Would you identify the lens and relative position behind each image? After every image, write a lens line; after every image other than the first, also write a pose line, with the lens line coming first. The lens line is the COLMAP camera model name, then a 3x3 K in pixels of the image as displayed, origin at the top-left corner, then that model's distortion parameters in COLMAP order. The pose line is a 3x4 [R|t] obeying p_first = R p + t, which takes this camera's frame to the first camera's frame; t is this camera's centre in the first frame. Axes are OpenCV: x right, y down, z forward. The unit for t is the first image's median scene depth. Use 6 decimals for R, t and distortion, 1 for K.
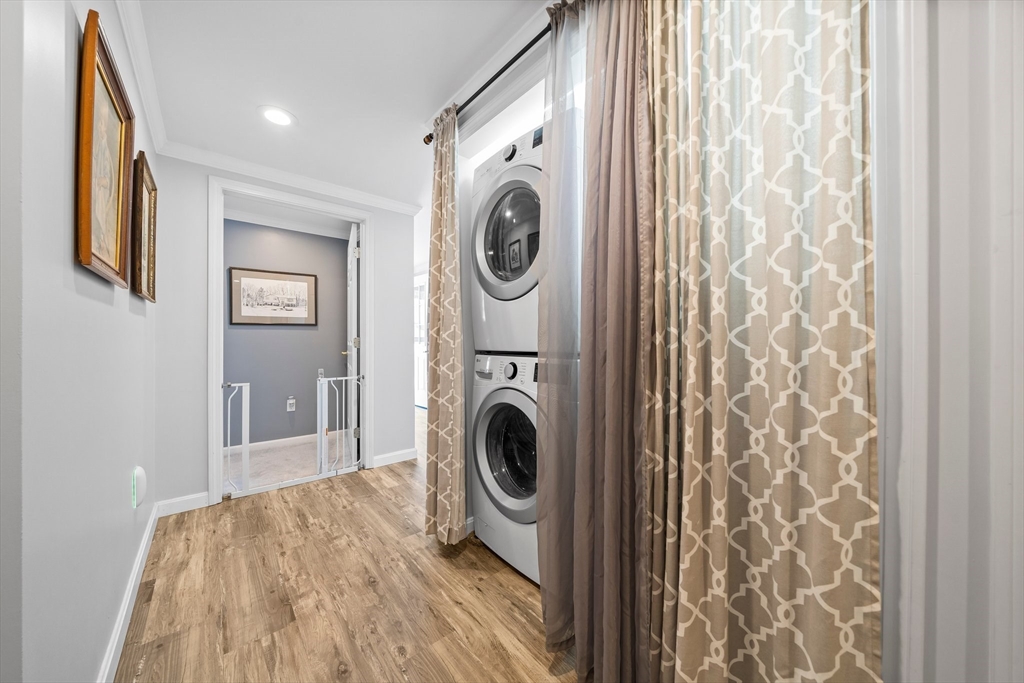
lens RADIAL K [[356.0, 0, 505.9], [0, 356.0, 335.3], [0, 0, 1]] dist [-0.006181, -0.000005]
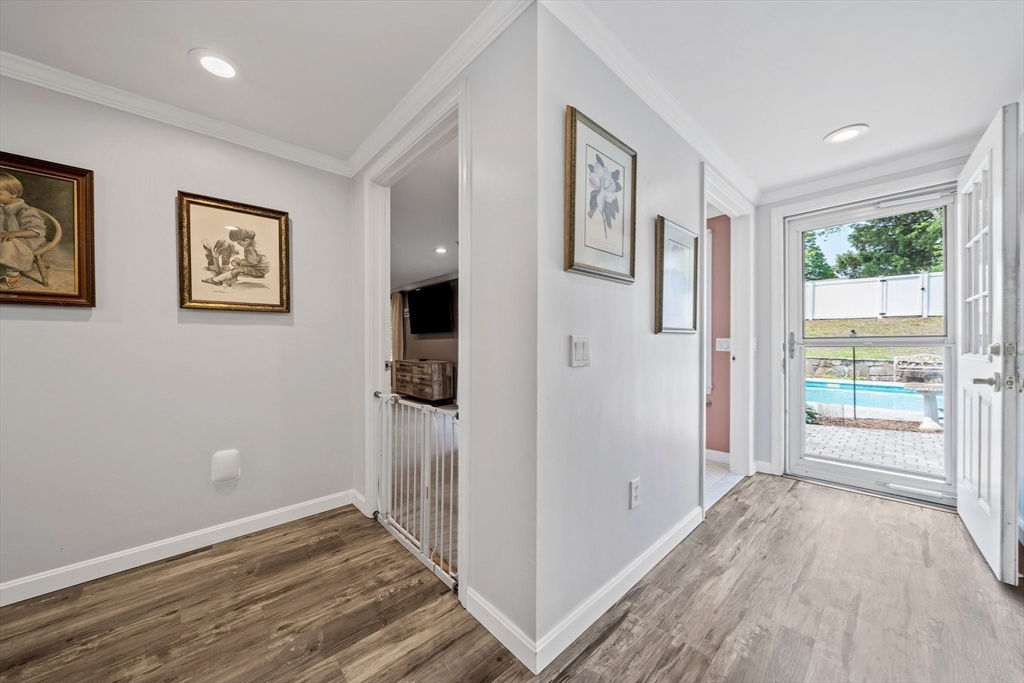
lens RADIAL K [[348.7, 0, 500.7], [0, 348.7, 340.3], [0, 0, 1]] dist [-0.000658, 0.000040]
pose [[0.030068, 0.002457, -0.999545, 0.177105], [0.010090, 0.999945, 0.002761, -0.019524], [0.999497, -0.010168, 0.030041, 1.436568]]
